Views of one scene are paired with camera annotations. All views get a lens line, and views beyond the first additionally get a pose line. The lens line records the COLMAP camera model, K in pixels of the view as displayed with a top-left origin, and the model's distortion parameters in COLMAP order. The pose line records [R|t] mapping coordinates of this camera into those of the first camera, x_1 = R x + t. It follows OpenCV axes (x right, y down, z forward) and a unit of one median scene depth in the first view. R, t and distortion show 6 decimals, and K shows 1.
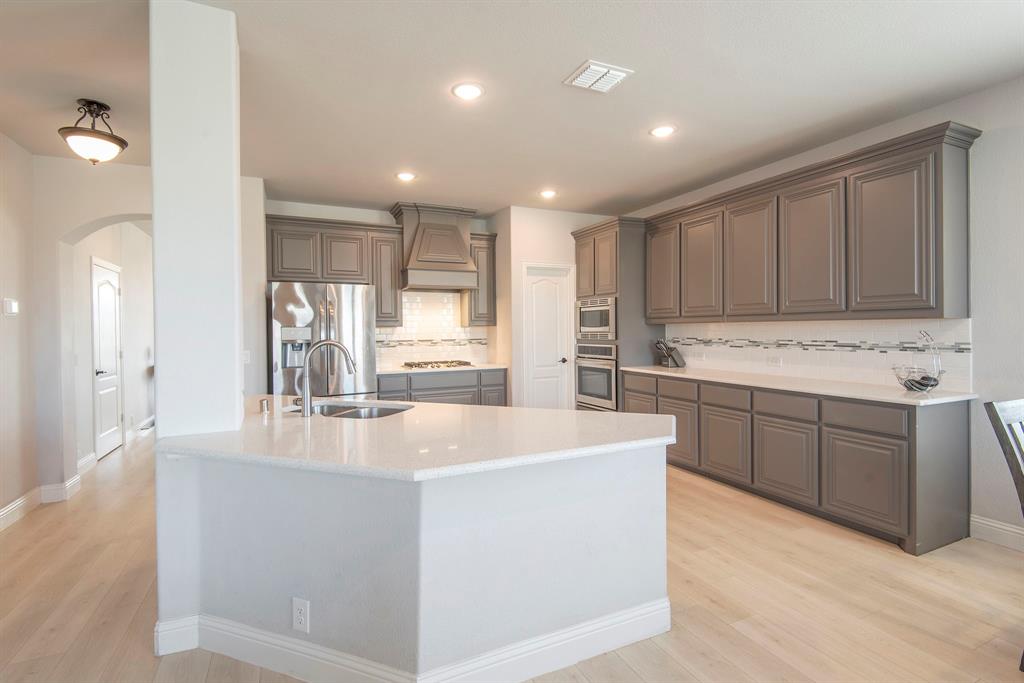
lens RADIAL K [[469.8, 0, 494.5], [0, 469.8, 340.6], [0, 0, 1]] dist [0.015279, -0.010042]
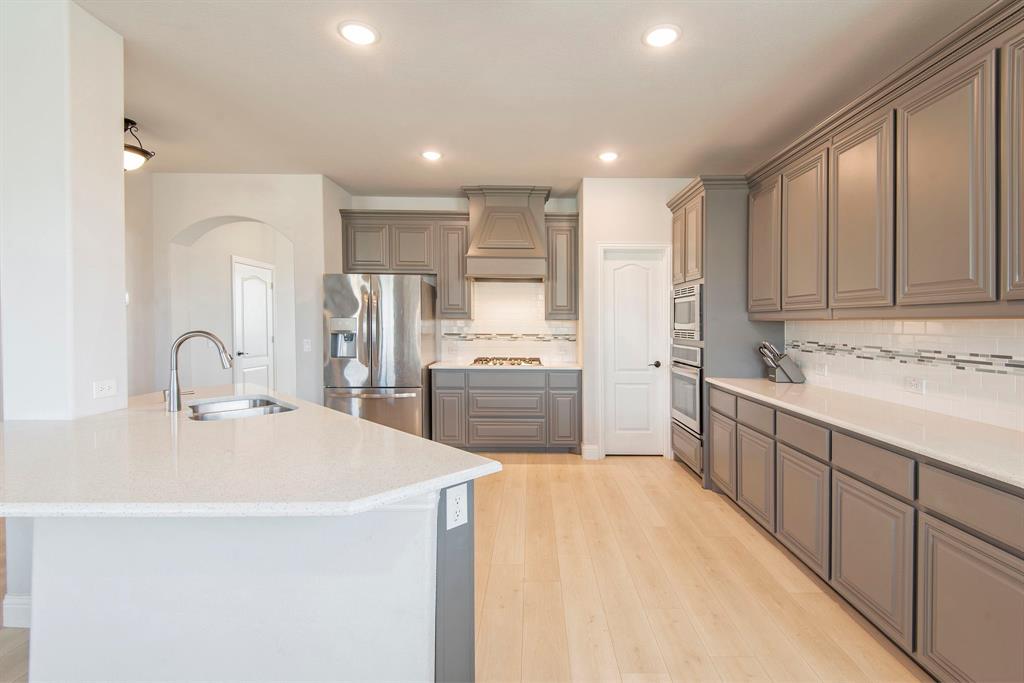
lens RADIAL K [[469.8, 0, 535.8], [0, 469.8, 332.5], [0, 0, 1]] dist [0.015279, -0.010042]
pose [[0.917844, 0.026019, -0.396087, 0.315101], [-0.027069, 0.999629, 0.002937, -0.009964], [0.396017, 0.008026, 0.918208, 0.203164]]
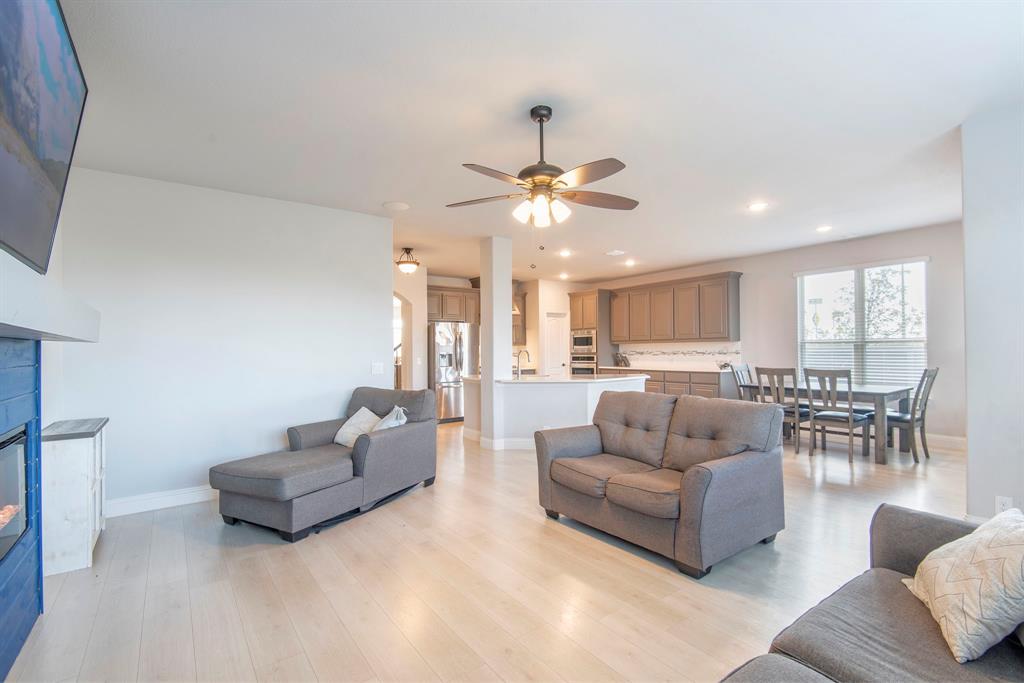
lens RADIAL K [[469.8, 0, 495.1], [0, 469.8, 356.6], [0, 0, 1]] dist [0.015279, -0.010042]
pose [[0.980821, -0.002686, 0.194893, -0.523373], [0.005844, 0.999861, -0.015634, 0.043219], [-0.194824, 0.016473, 0.980700, -0.804335]]
